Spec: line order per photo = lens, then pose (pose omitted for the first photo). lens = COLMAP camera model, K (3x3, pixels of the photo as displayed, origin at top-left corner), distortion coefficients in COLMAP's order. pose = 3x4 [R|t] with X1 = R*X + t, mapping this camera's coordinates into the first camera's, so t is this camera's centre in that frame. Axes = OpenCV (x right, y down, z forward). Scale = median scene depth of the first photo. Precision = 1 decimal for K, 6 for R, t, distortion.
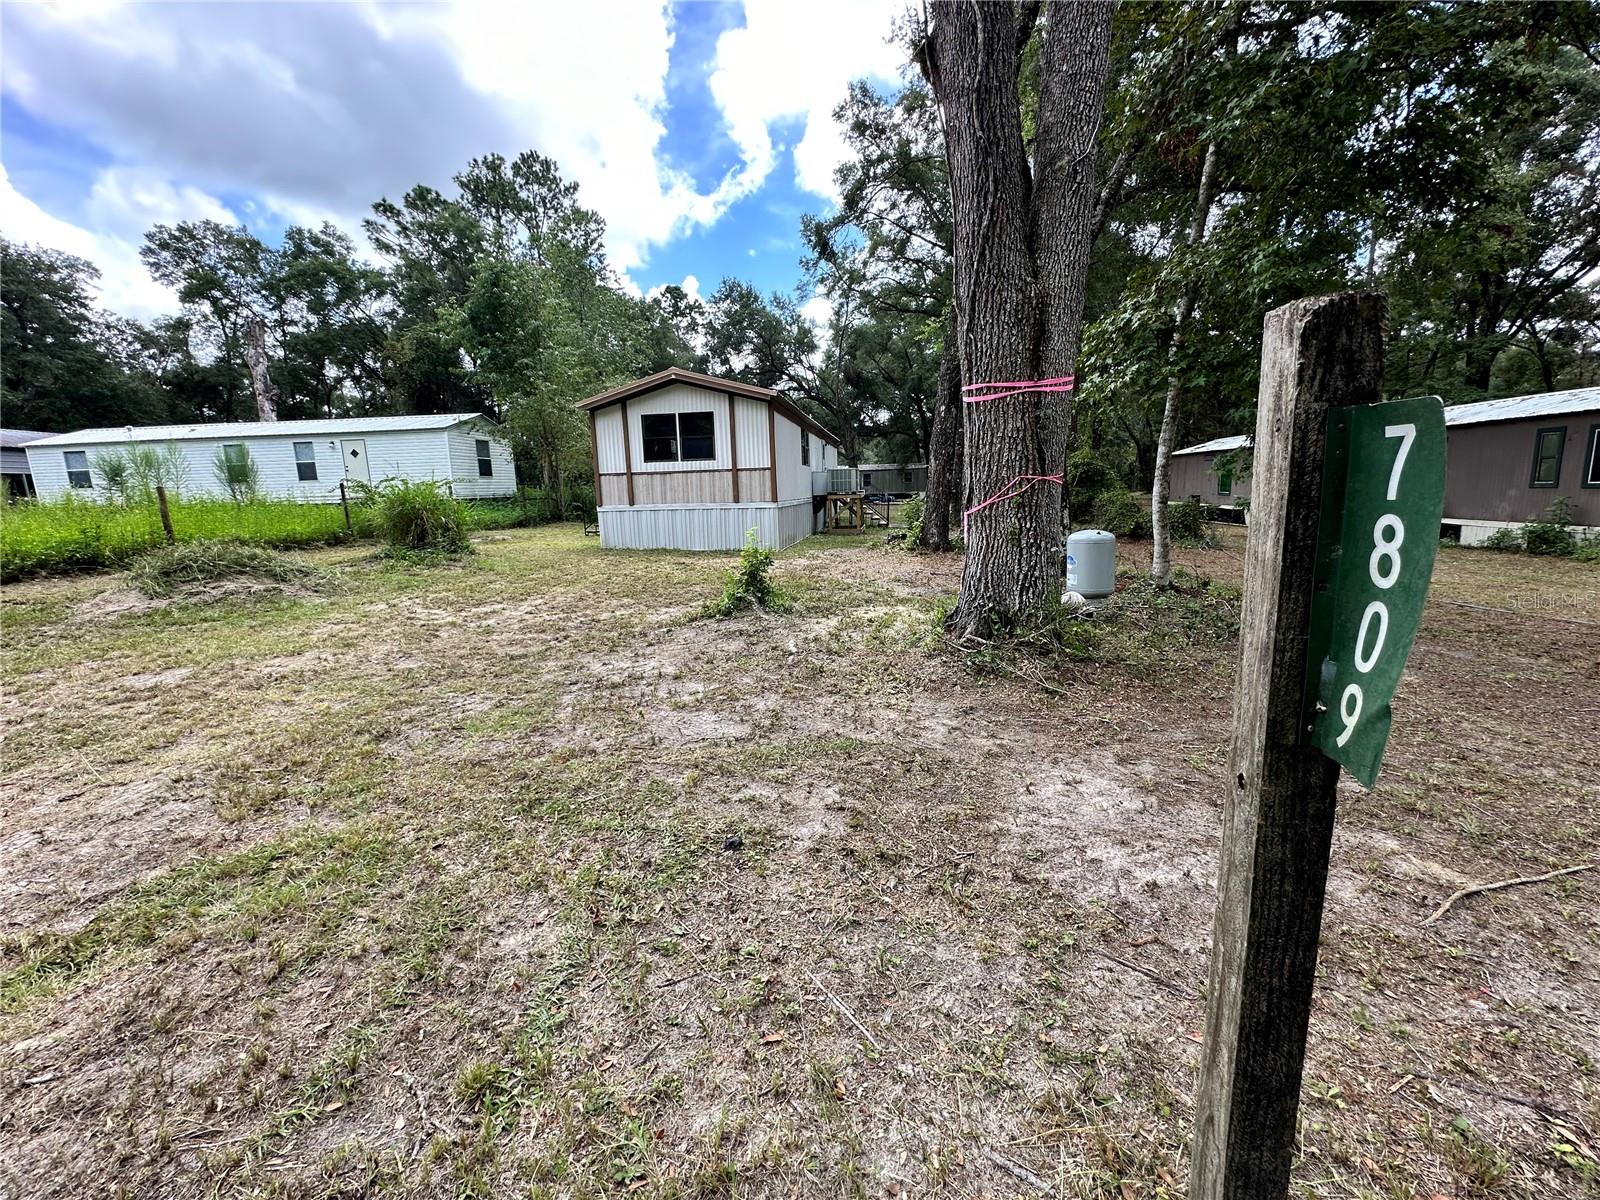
lens RADIAL K [[643.0, 0, 804.9], [0, 643.0, 602.6], [0, 0, 1]] dist [-0.001794, 0.000947]
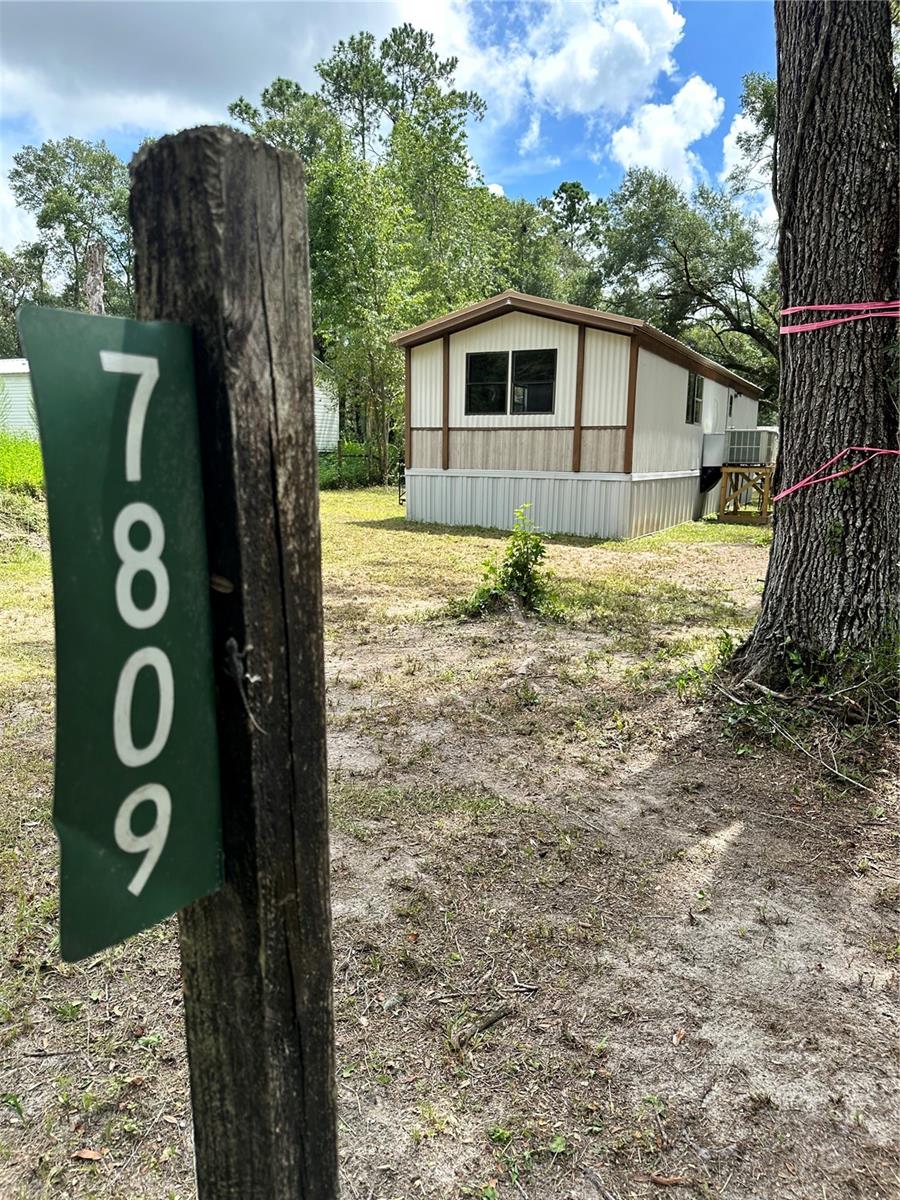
lens RADIAL K [[847.5, 0, 451.0], [0, 847.5, 601.1], [0, 0, 1]] dist [0.046718, -0.054499]
pose [[0.949314, 0.094971, -0.299638, 0.064796], [-0.095505, 0.995345, 0.012900, -0.003969], [0.299468, 0.016371, 0.953966, 0.015049]]
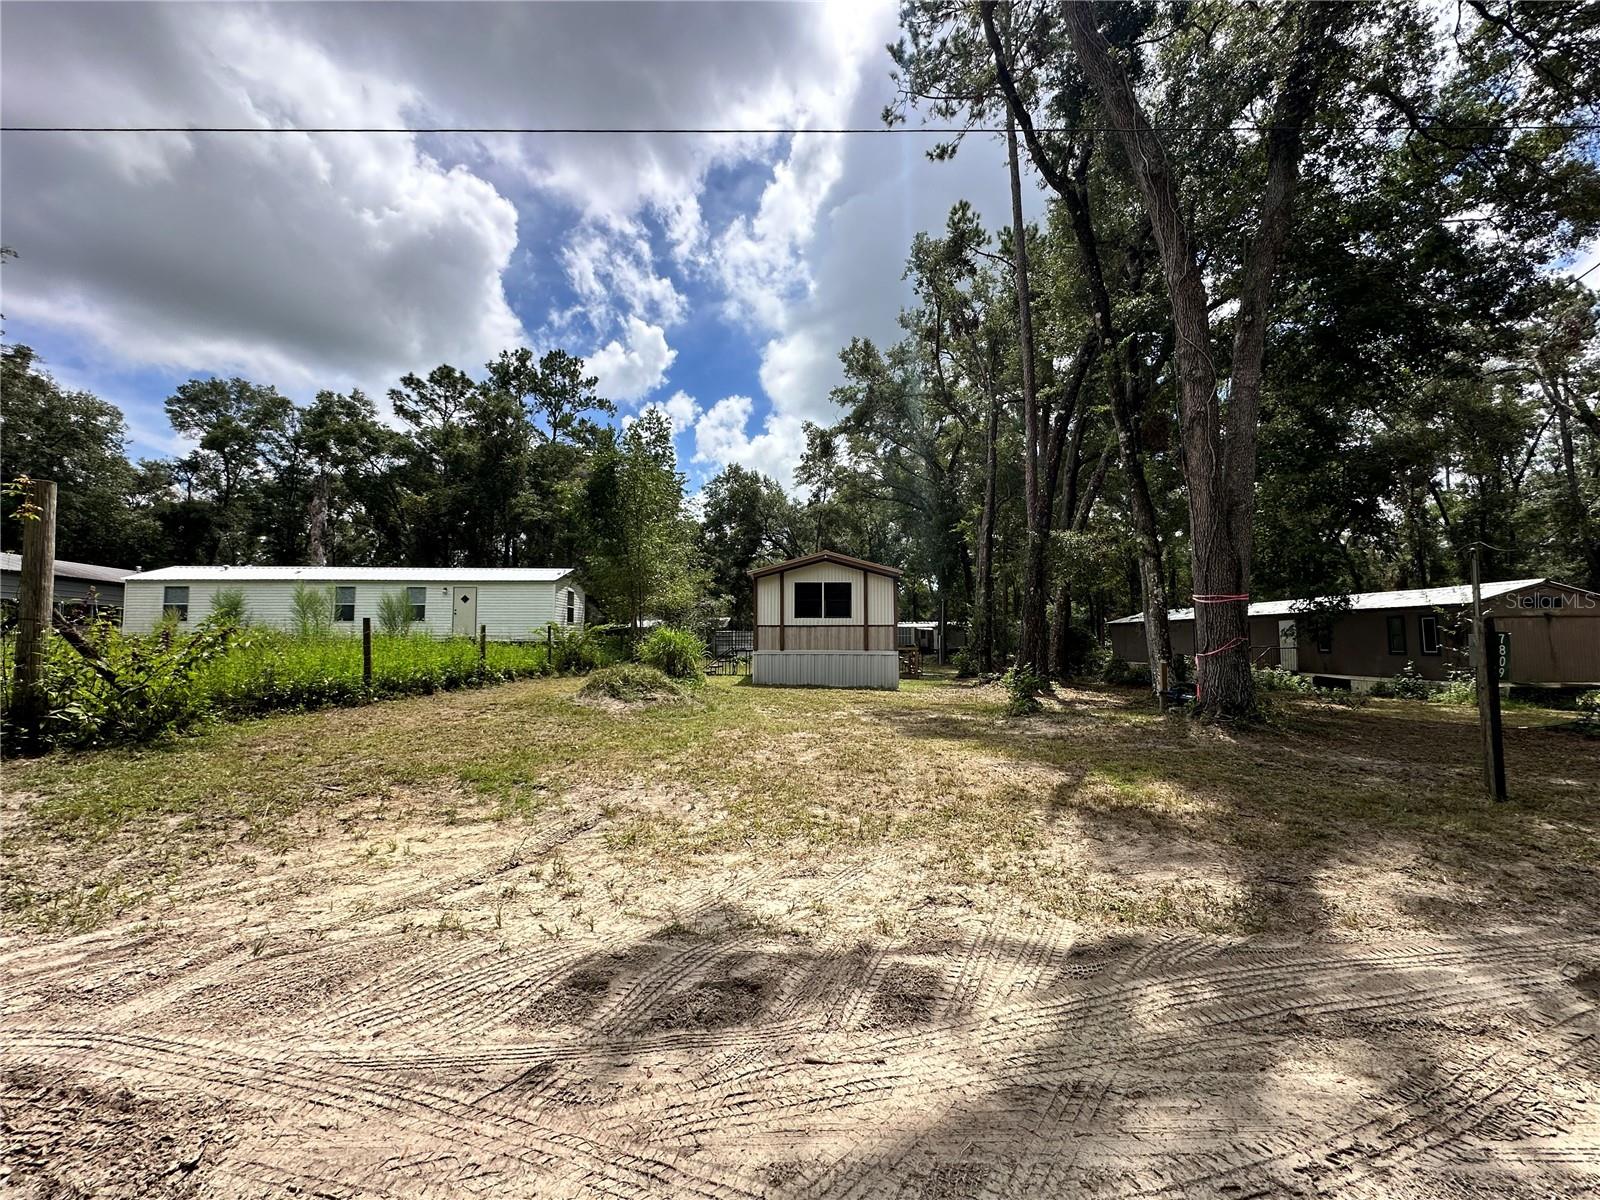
lens RADIAL K [[643.0, 0, 810.0], [0, 643.0, 610.1], [0, 0, 1]] dist [-0.001794, 0.000947]
pose [[0.990114, 0.037073, 0.135278, -0.398295], [-0.005319, 0.973668, -0.227908, 0.064967], [-0.140165, 0.224936, 0.964239, -0.269404]]
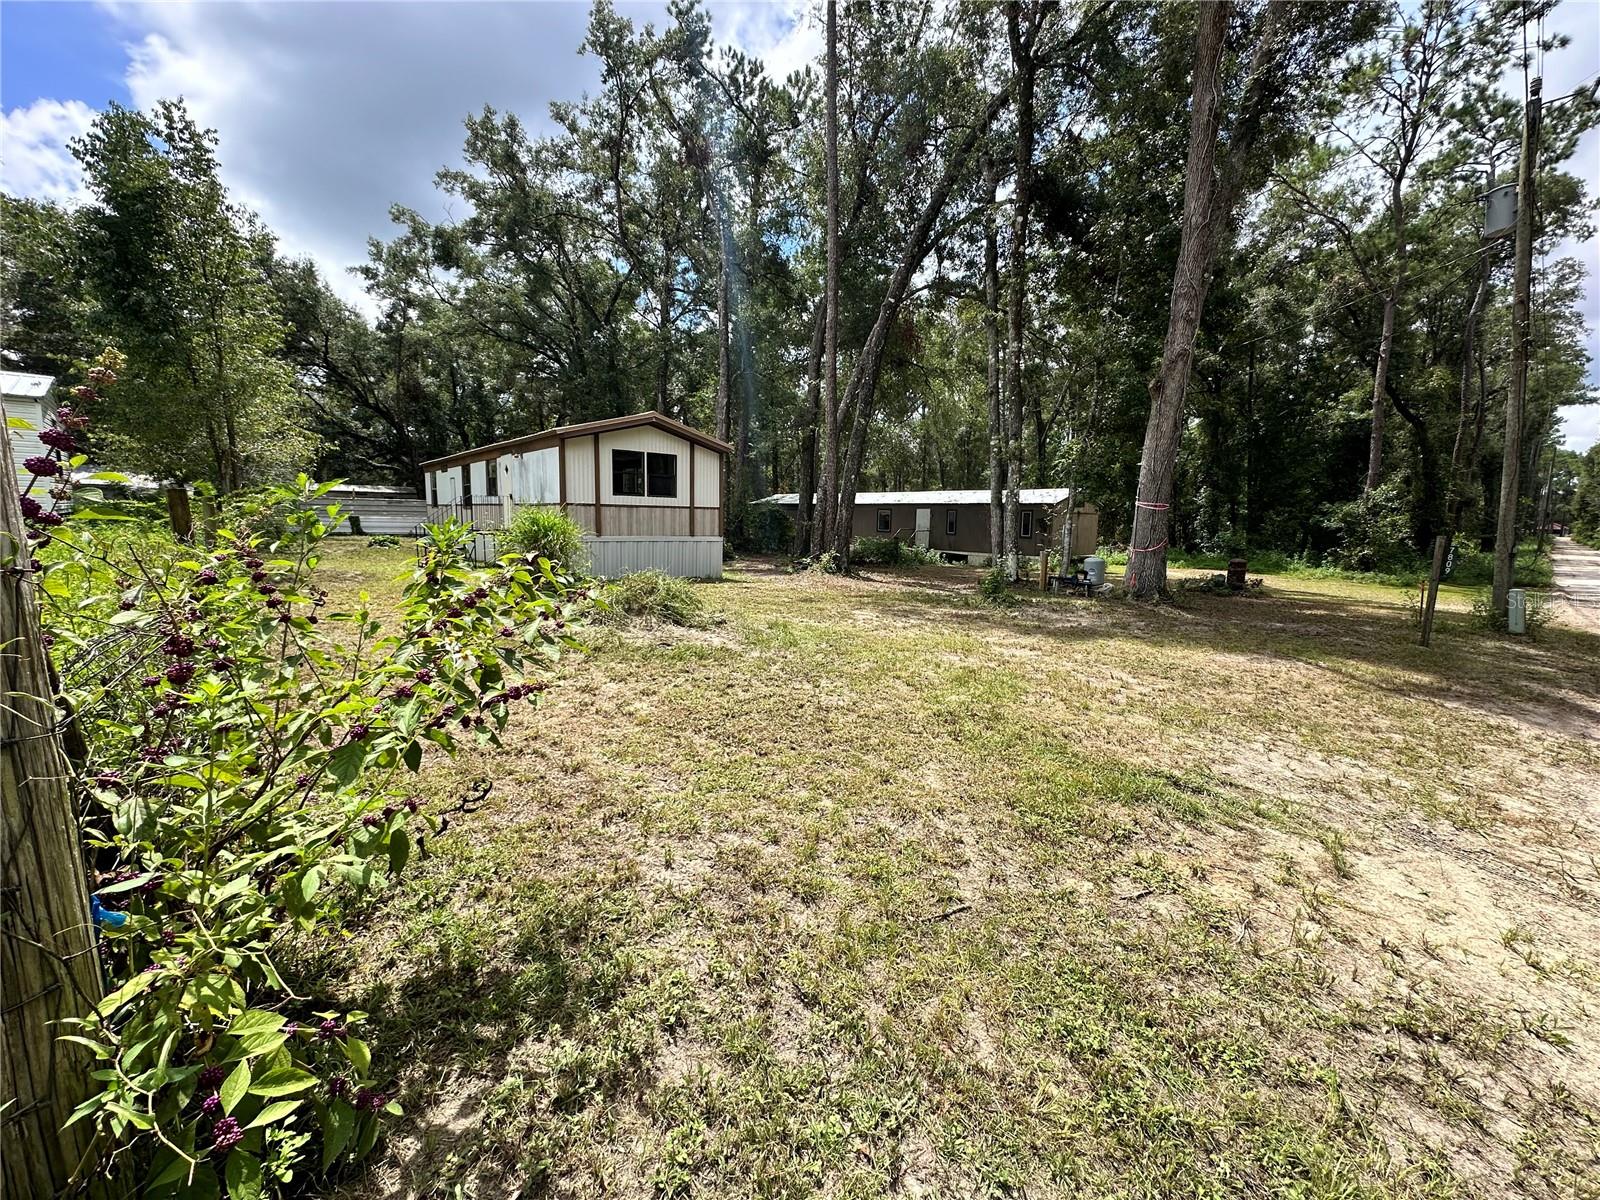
lens RADIAL K [[643.0, 0, 789.8], [0, 643.0, 612.7], [0, 0, 1]] dist [-0.001794, 0.000947]
pose [[0.674436, -0.060364, 0.735861, -0.832281], [0.089392, 0.995996, -0.000227, -0.003853], [-0.732901, 0.065933, 0.677132, 0.106945]]
